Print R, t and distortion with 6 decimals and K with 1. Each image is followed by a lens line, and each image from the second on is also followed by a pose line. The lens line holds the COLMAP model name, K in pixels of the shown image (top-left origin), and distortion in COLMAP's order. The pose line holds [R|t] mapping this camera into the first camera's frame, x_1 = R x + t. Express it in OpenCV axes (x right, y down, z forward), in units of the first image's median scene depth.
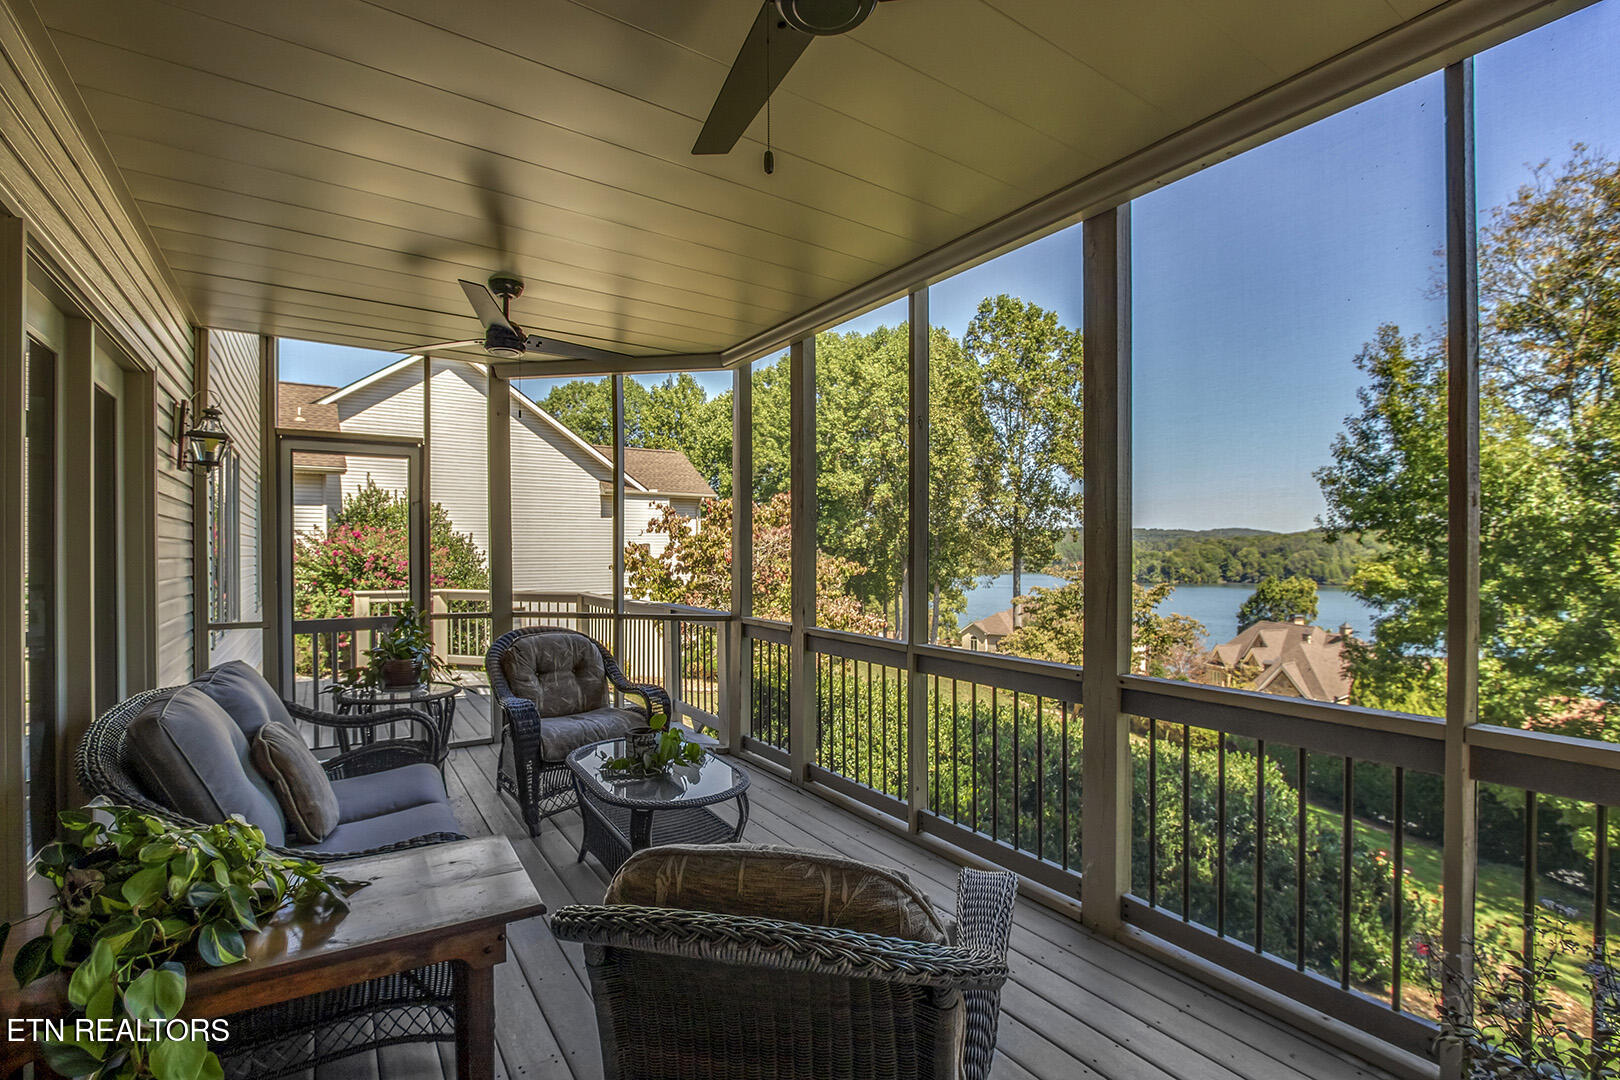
lens RADIAL K [[754.2, 0, 815.3], [0, 754.2, 551.3], [0, 0, 1]] dist [-0.041311, 0.030562]
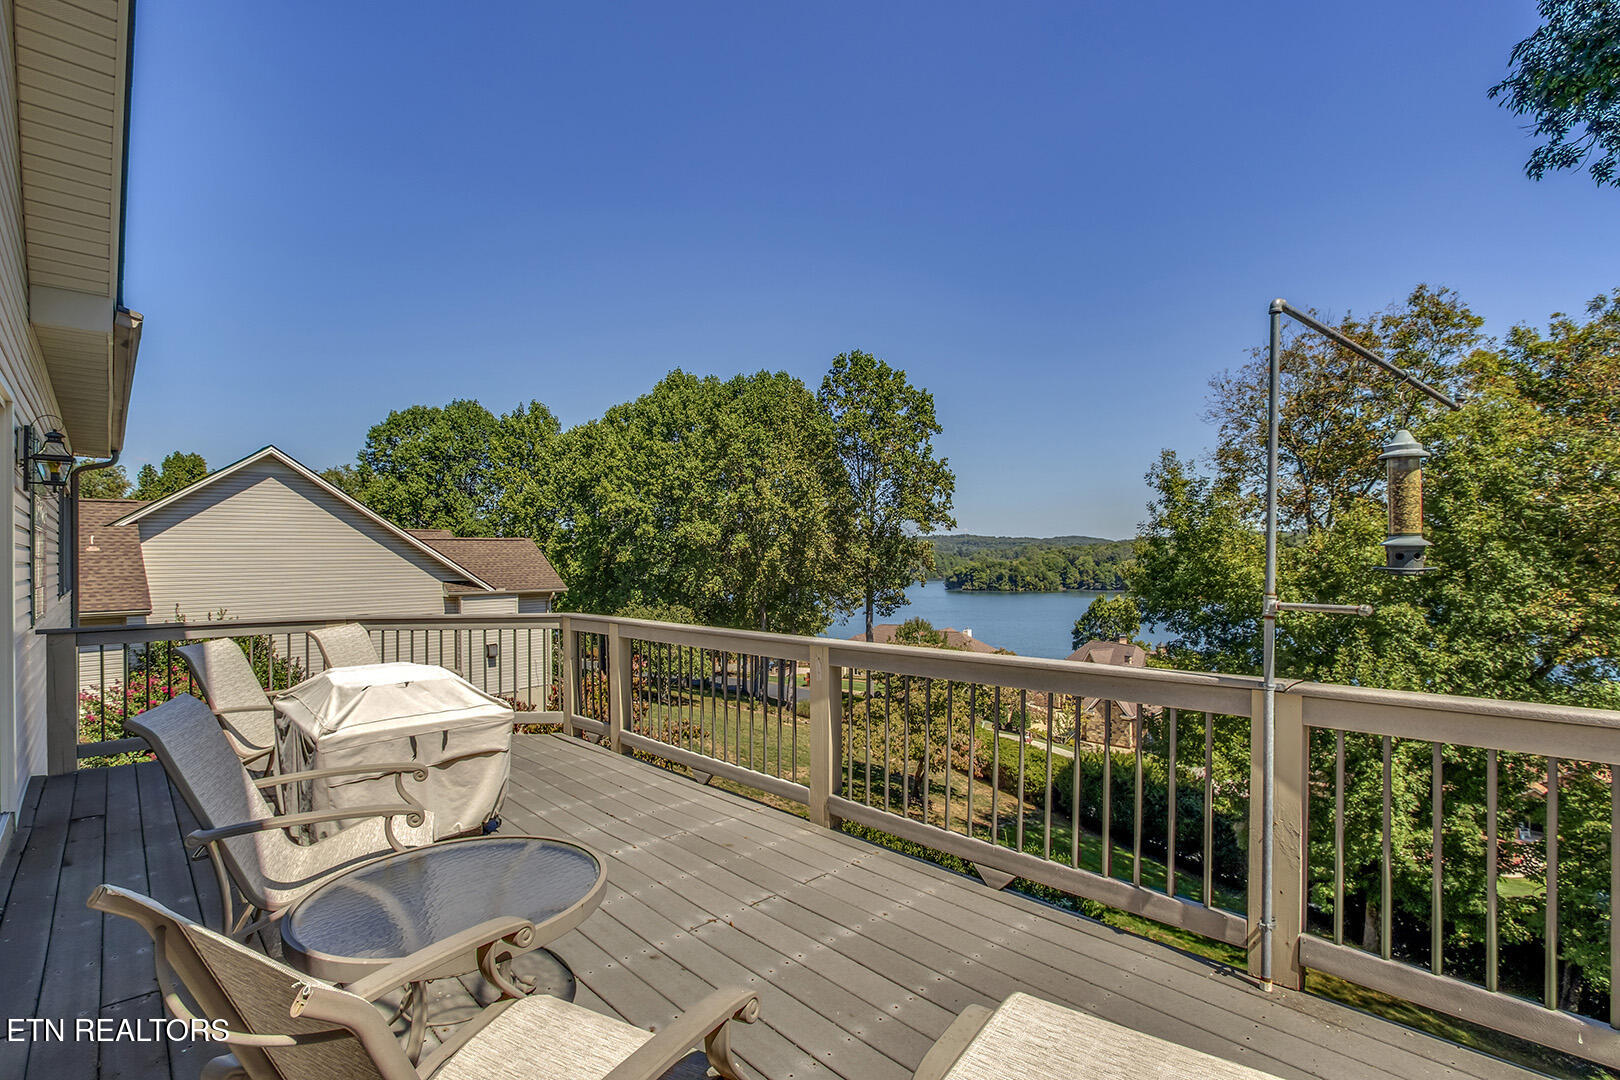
lens RADIAL K [[754.5, 0, 814.4], [0, 754.5, 556.9], [0, 0, 1]] dist [-0.039483, 0.015401]
pose [[0.984004, -0.005649, 0.178057, 0.006479], [0.005999, 0.999981, -0.001428, -0.053710], [-0.178046, 0.002474, 0.984019, -0.017726]]
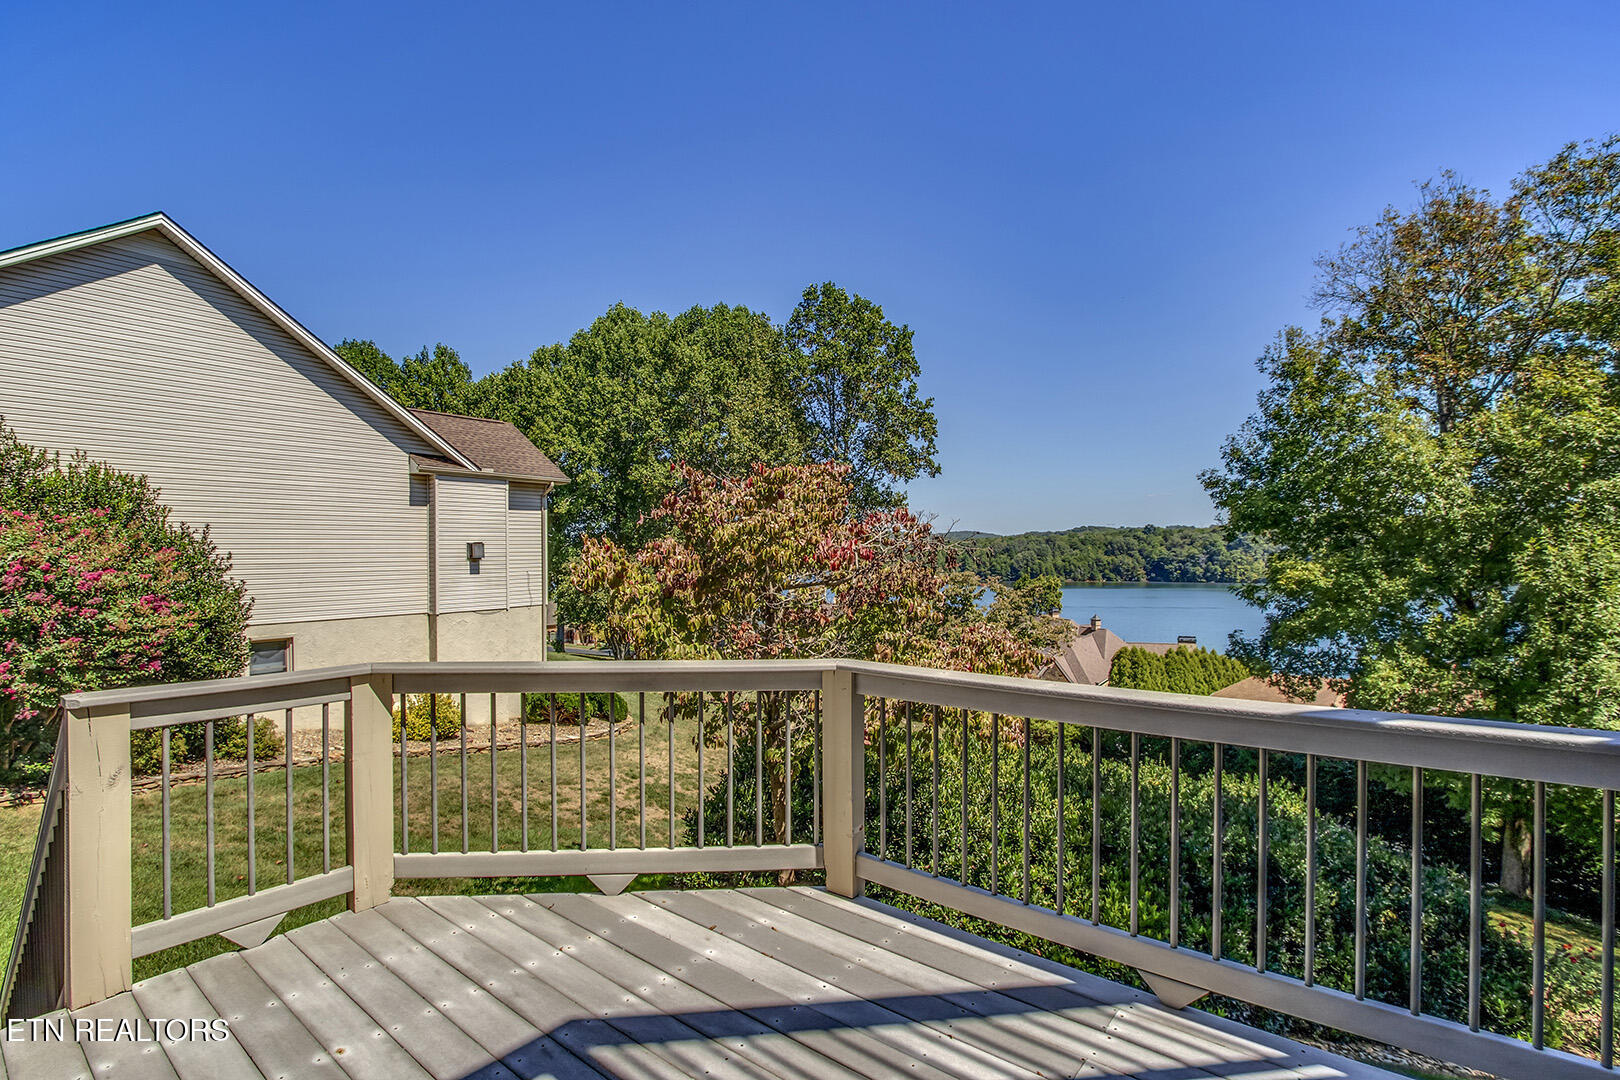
lens RADIAL K [[754.5, 0, 814.4], [0, 754.5, 556.9], [0, 0, 1]] dist [-0.039483, 0.015401]
pose [[0.950525, -0.004874, 0.310609, -0.062483], [0.003242, 0.999978, 0.005770, 0.000174], [-0.310631, -0.004478, 0.950520, 0.093143]]
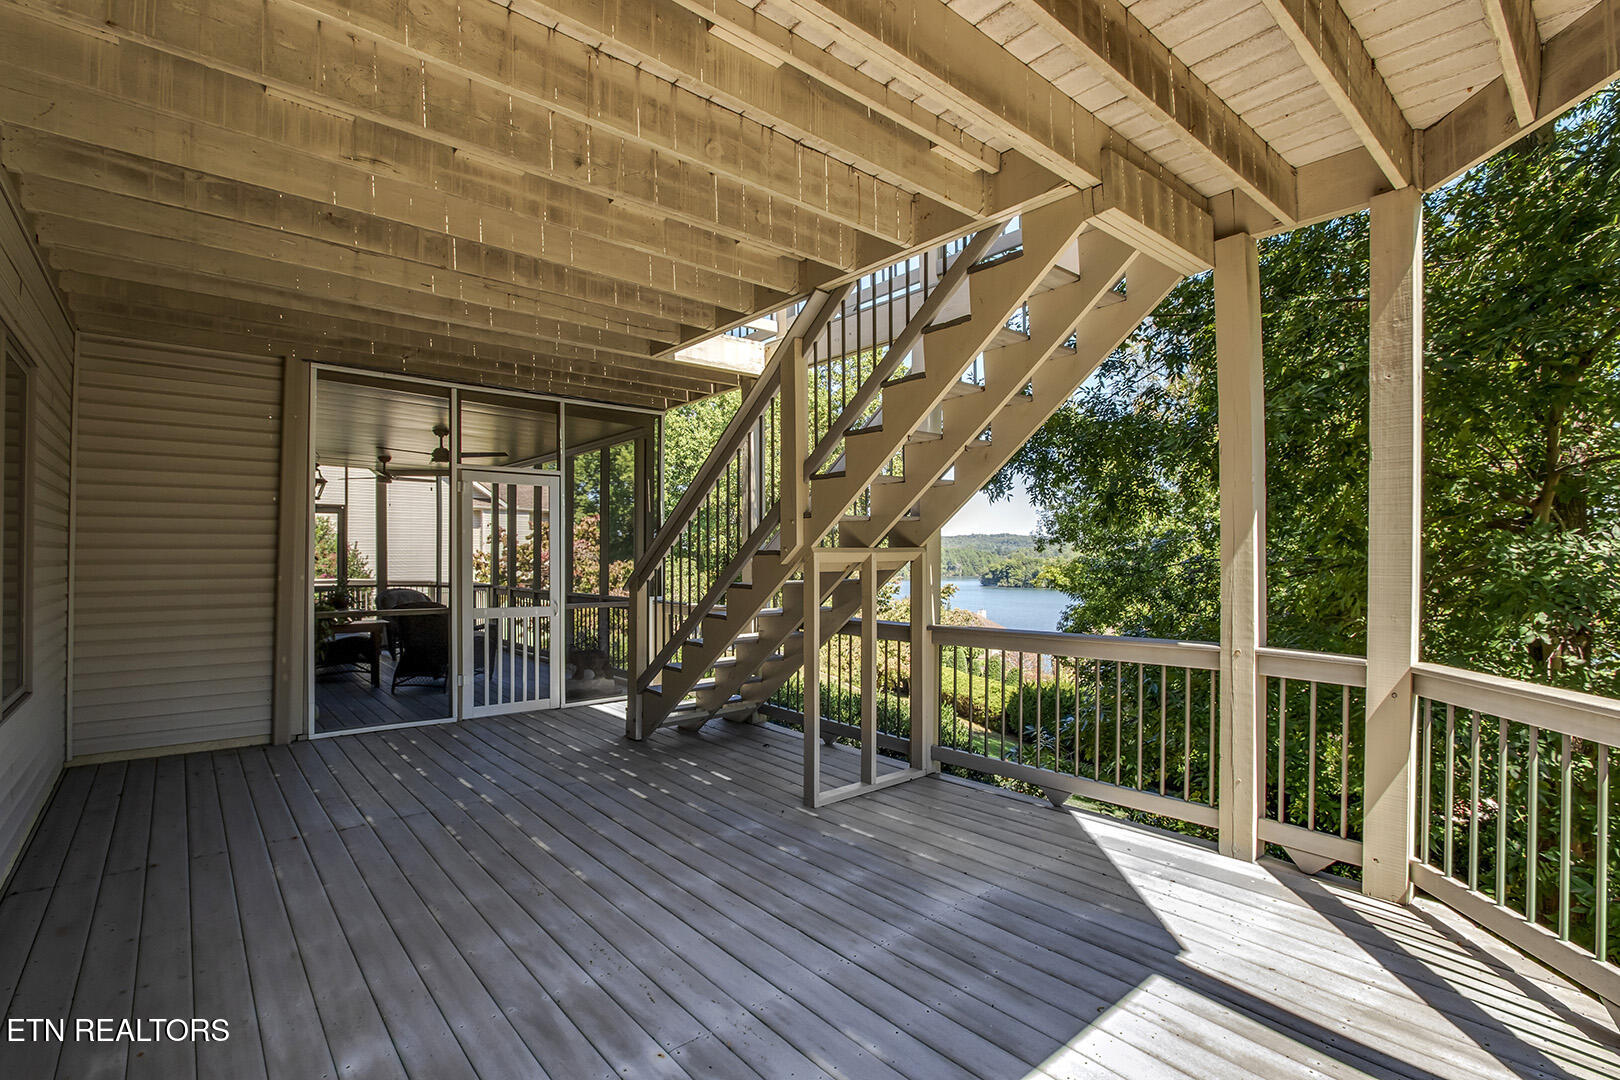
lens RADIAL K [[754.5, 0, 814.4], [0, 754.5, 556.9], [0, 0, 1]] dist [-0.039483, 0.015401]
pose [[0.992000, 0.002367, 0.126215, 0.050329], [-0.002350, 0.999997, -0.000285, -0.000243], [-0.126215, -0.000013, 0.992003, -0.119782]]
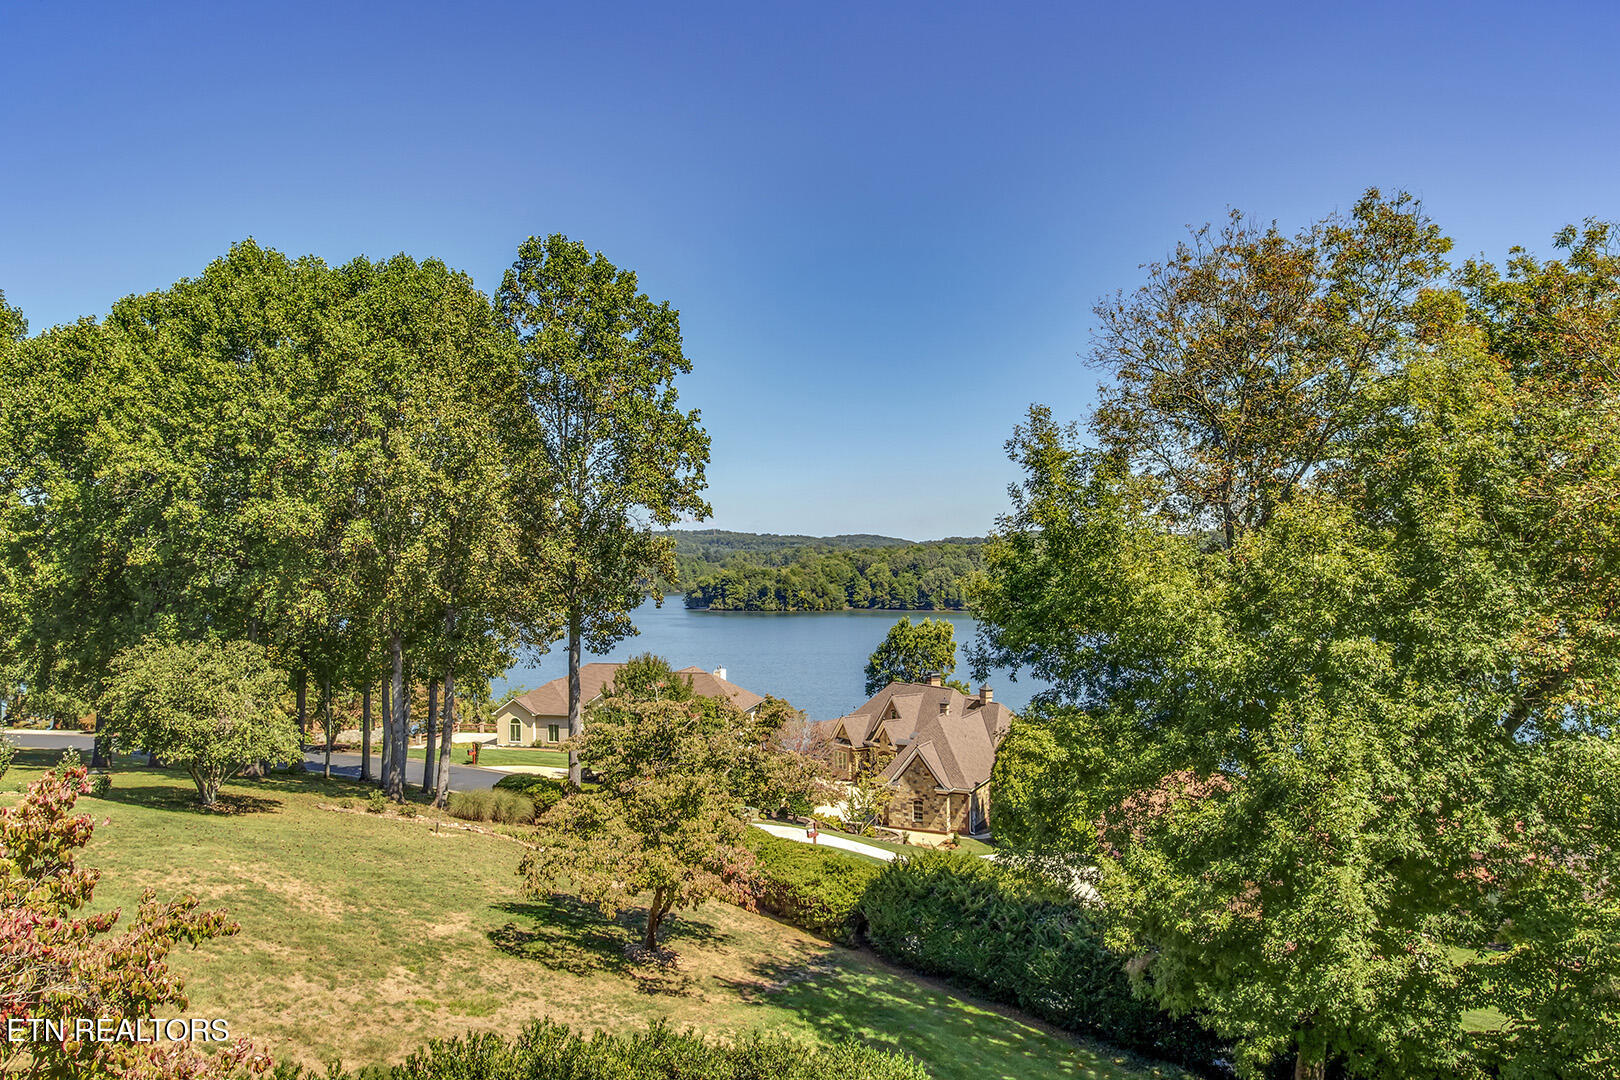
lens RADIAL K [[1099.4, 0, 815.6], [0, 1099.4, 556.6], [0, 0, 1]] dist [-0.036894, 0.038508]
pose [[0.891966, 0.006190, 0.452061, 0.018931], [-0.004063, 0.999976, -0.005676, -0.053818], [-0.452085, 0.003226, 0.891969, 0.038441]]
